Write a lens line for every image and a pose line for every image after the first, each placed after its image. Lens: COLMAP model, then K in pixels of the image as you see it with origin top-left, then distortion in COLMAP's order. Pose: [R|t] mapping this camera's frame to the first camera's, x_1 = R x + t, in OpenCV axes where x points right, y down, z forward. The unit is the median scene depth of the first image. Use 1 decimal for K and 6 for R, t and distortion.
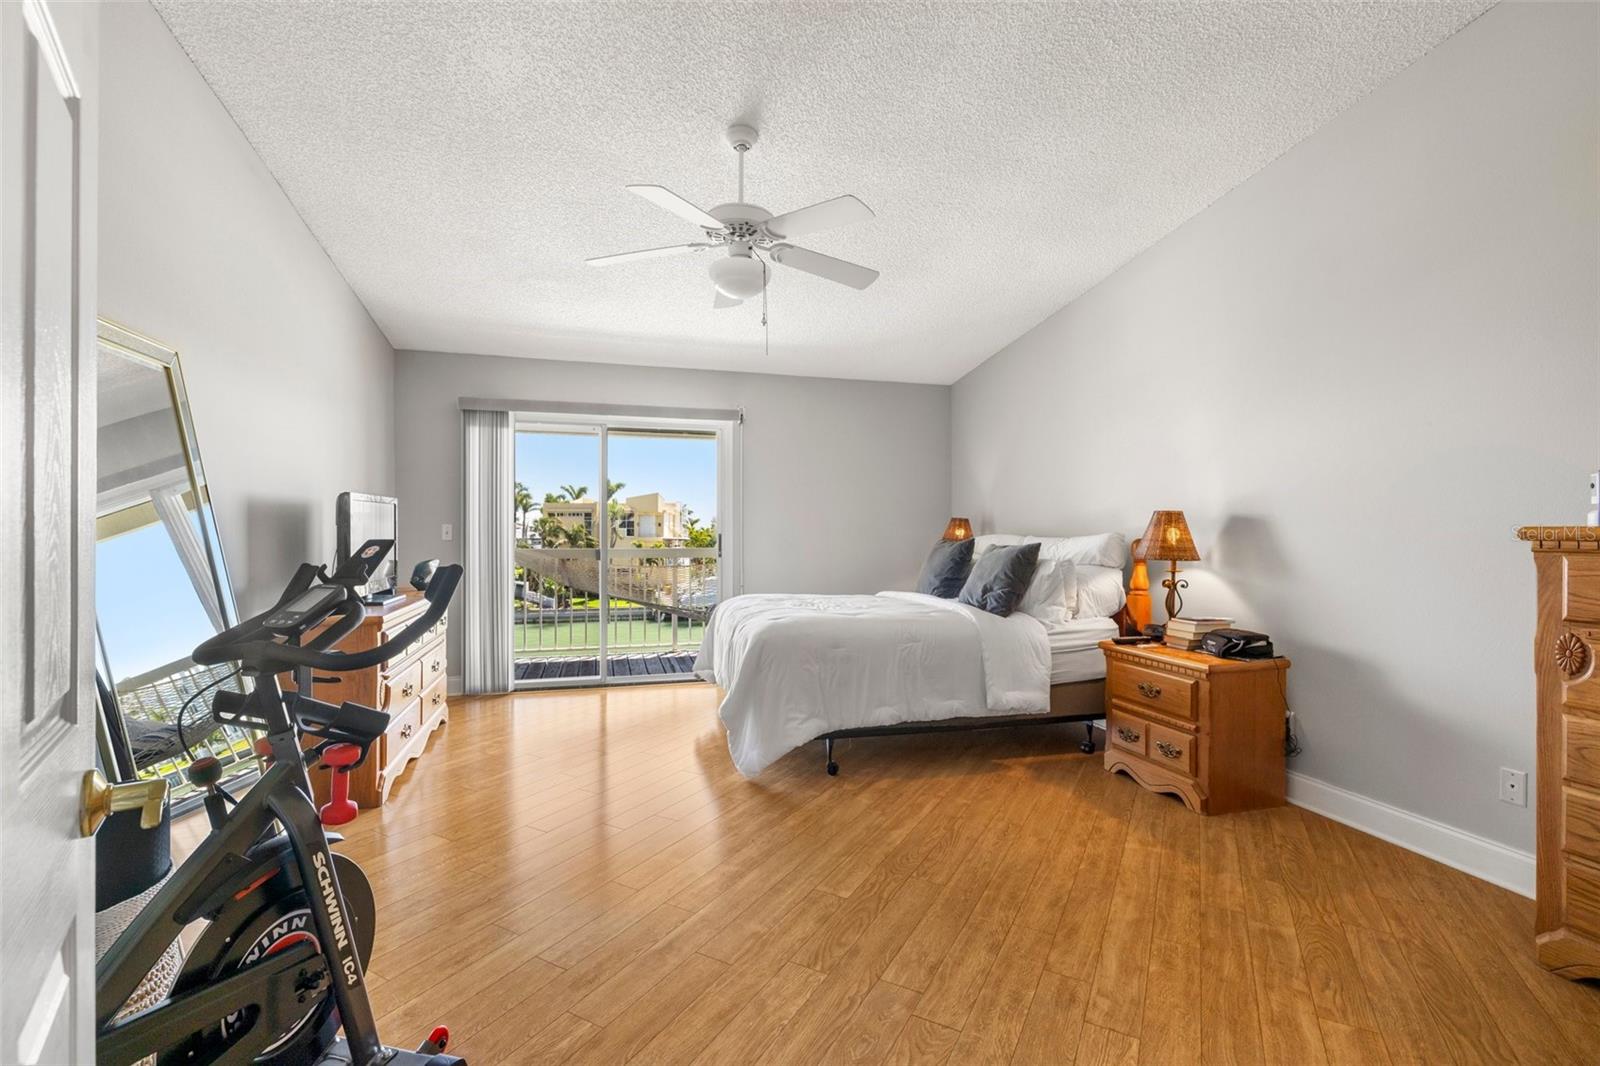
lens RADIAL K [[730.7, 0, 800.6], [0, 730.7, 535.2], [0, 0, 1]] dist [-0.000013, 0.000037]
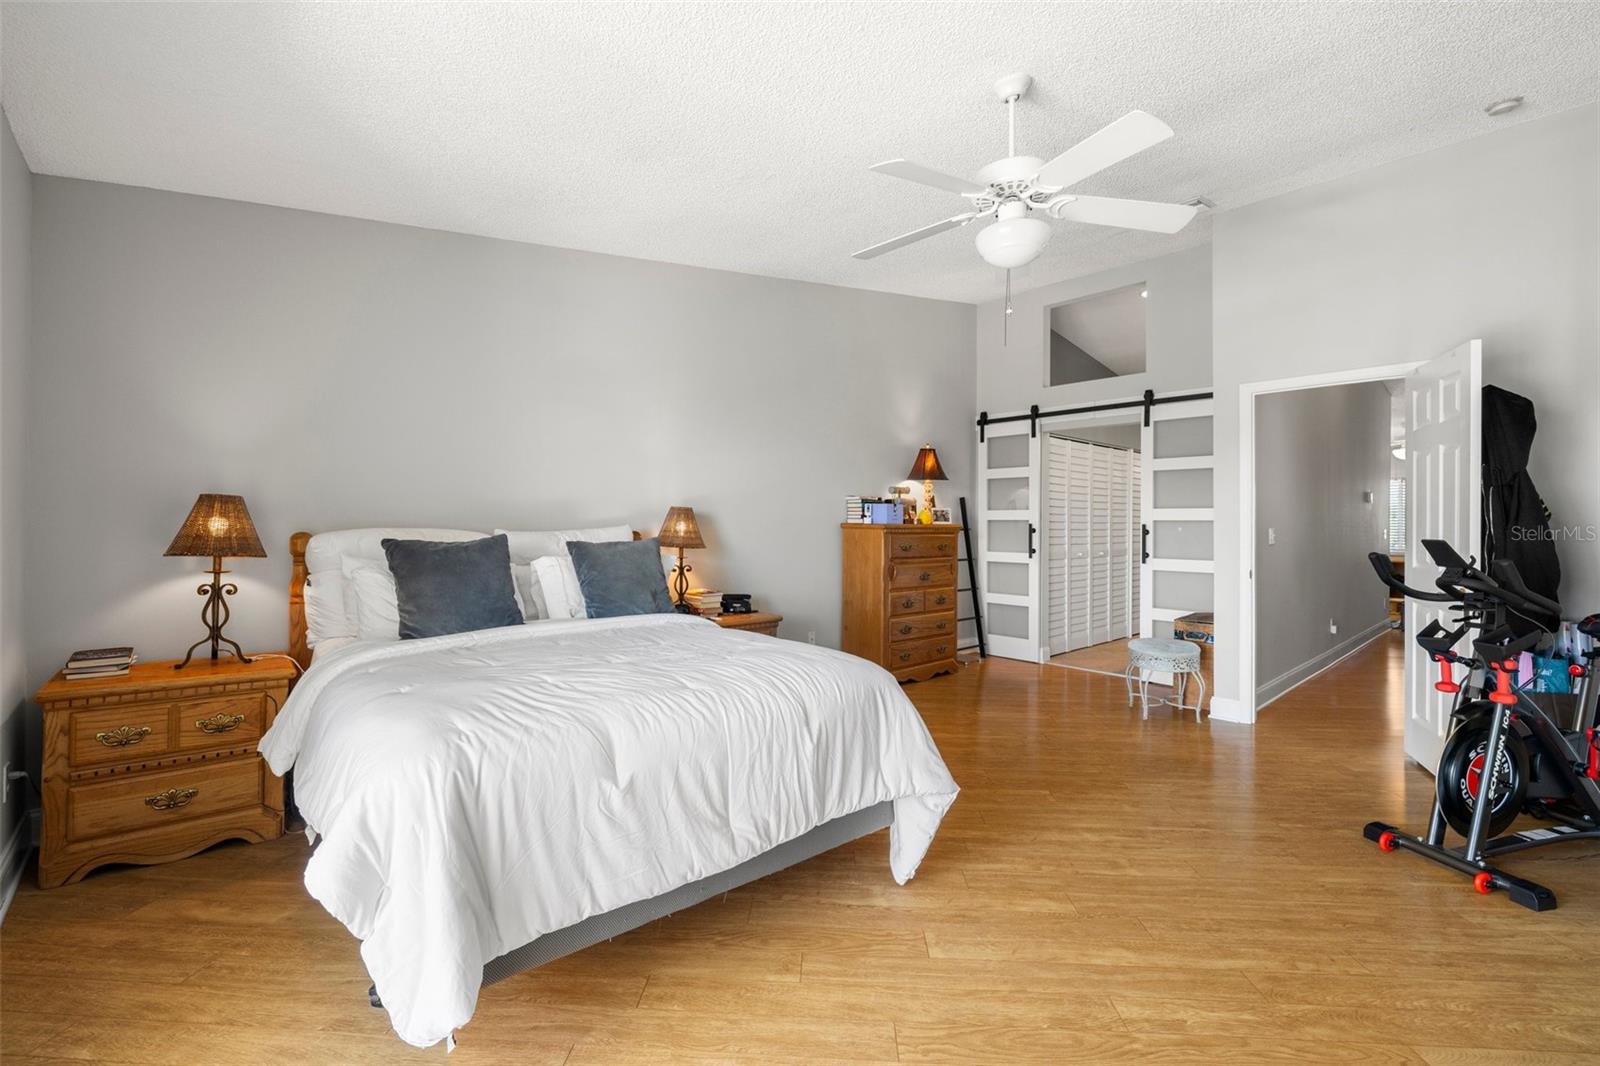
lens RADIAL K [[672.9, 0, 800.3], [0, 672.9, 528.3], [0, 0, 1]] dist [0.000983, 0.000013]
pose [[-0.460031, -0.007768, 0.887869, -0.565106], [-0.012039, 0.999924, 0.002510, -0.003419], [-0.887821, -0.009535, -0.460090, 1.325821]]
